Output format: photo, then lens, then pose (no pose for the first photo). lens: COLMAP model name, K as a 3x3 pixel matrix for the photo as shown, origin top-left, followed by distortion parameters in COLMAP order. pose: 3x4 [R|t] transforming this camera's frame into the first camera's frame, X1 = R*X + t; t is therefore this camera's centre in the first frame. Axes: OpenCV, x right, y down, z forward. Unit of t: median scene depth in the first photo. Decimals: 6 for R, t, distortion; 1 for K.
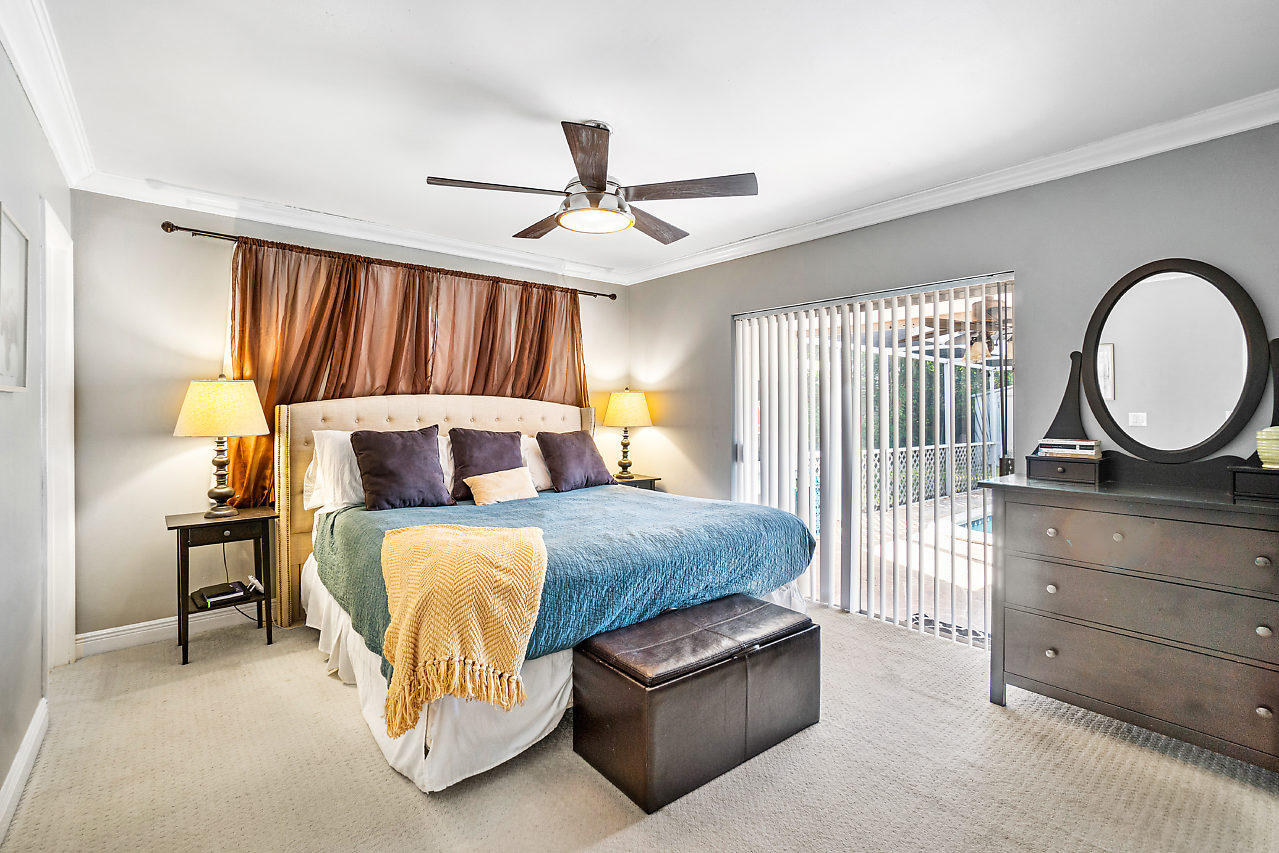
lens RADIAL K [[566.0, 0, 632.5], [0, 566.0, 404.0], [0, 0, 1]] dist [-0.035122, 0.010273]
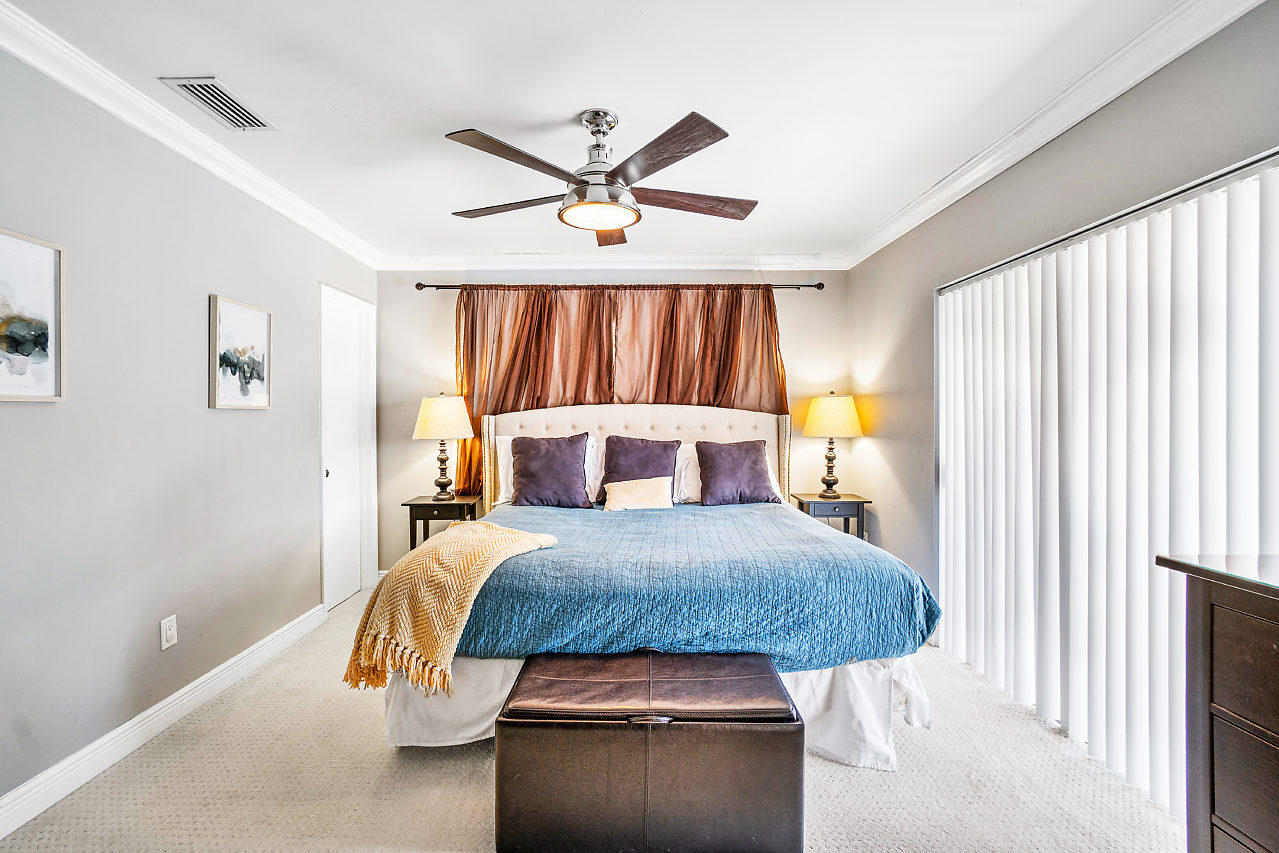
lens RADIAL K [[566.0, 0, 635.6], [0, 566.0, 420.7], [0, 0, 1]] dist [-0.035122, 0.010273]
pose [[0.780165, -0.001281, -0.625572, 0.400209], [0.010818, 0.999876, 0.011443, 0.003145], [0.625480, -0.015695, 0.780083, 0.216840]]
